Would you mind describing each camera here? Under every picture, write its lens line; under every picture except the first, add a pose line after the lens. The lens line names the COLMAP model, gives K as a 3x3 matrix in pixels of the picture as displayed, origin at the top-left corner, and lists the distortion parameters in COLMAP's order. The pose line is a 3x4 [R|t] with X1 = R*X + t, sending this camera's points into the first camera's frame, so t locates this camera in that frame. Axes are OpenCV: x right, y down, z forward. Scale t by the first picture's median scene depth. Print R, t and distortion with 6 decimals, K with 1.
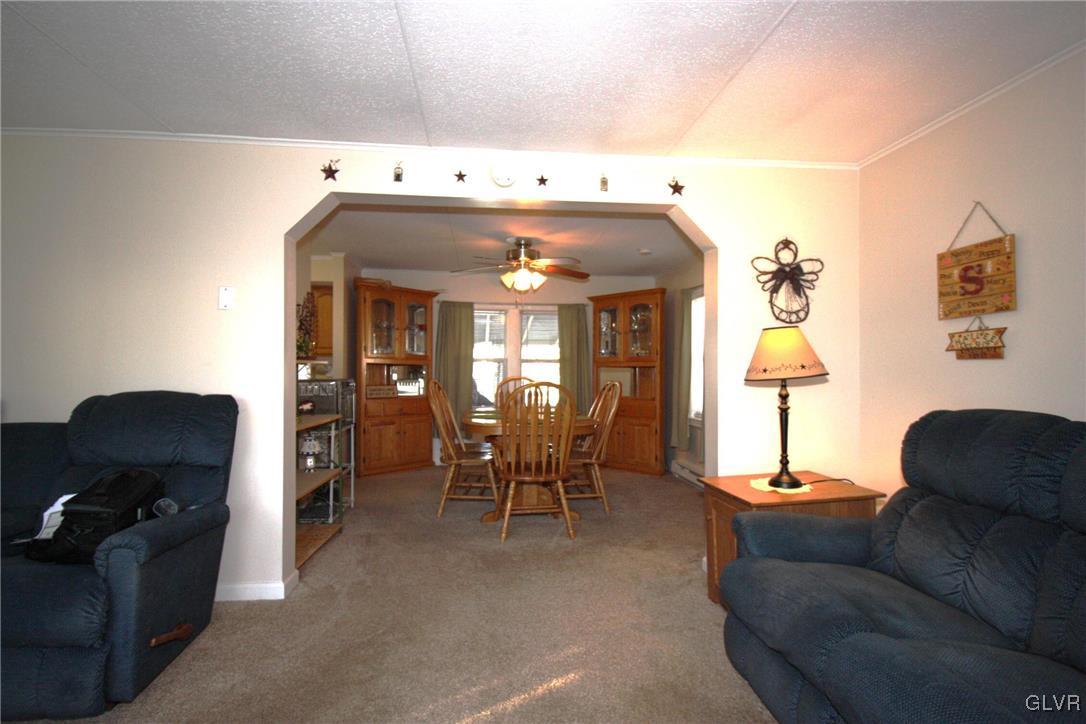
lens RADIAL K [[542.4, 0, 543.0], [0, 542.4, 362.0], [0, 0, 1]] dist [-0.016527, -0.000726]
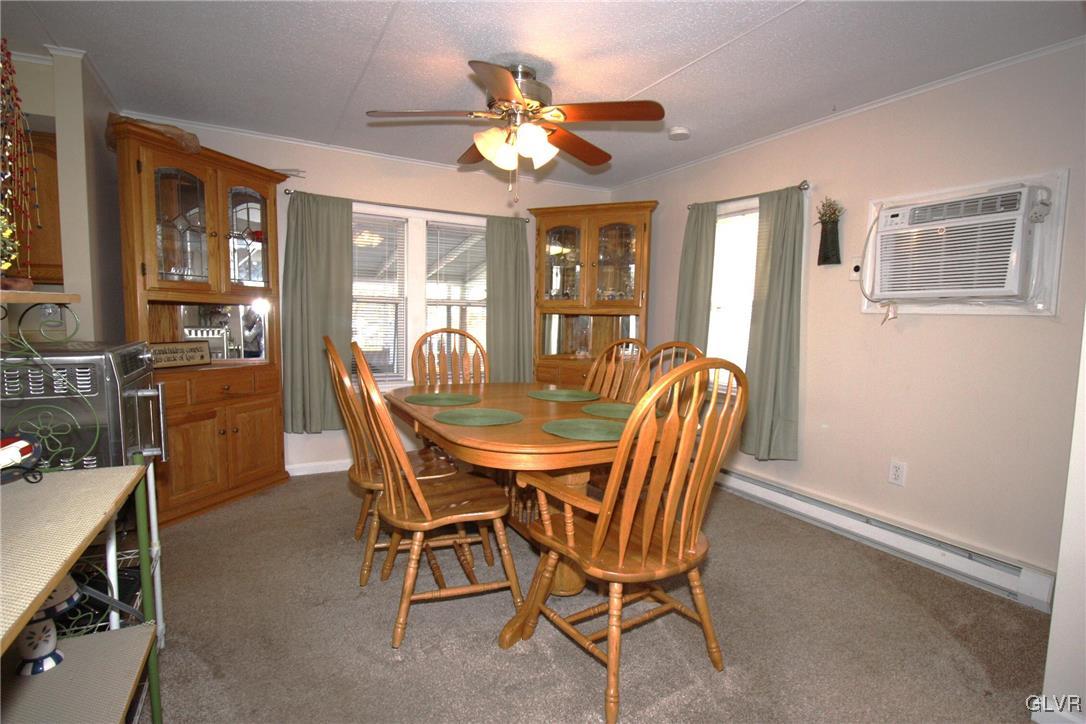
lens RADIAL K [[542.4, 0, 543.0], [0, 542.4, 362.0], [0, 0, 1]] dist [-0.016527, -0.000726]
pose [[0.927869, -0.016940, 0.372521, -0.161867], [-0.025046, 0.993881, 0.107579, -0.003617], [-0.372064, -0.109150, 0.921767, 0.377768]]
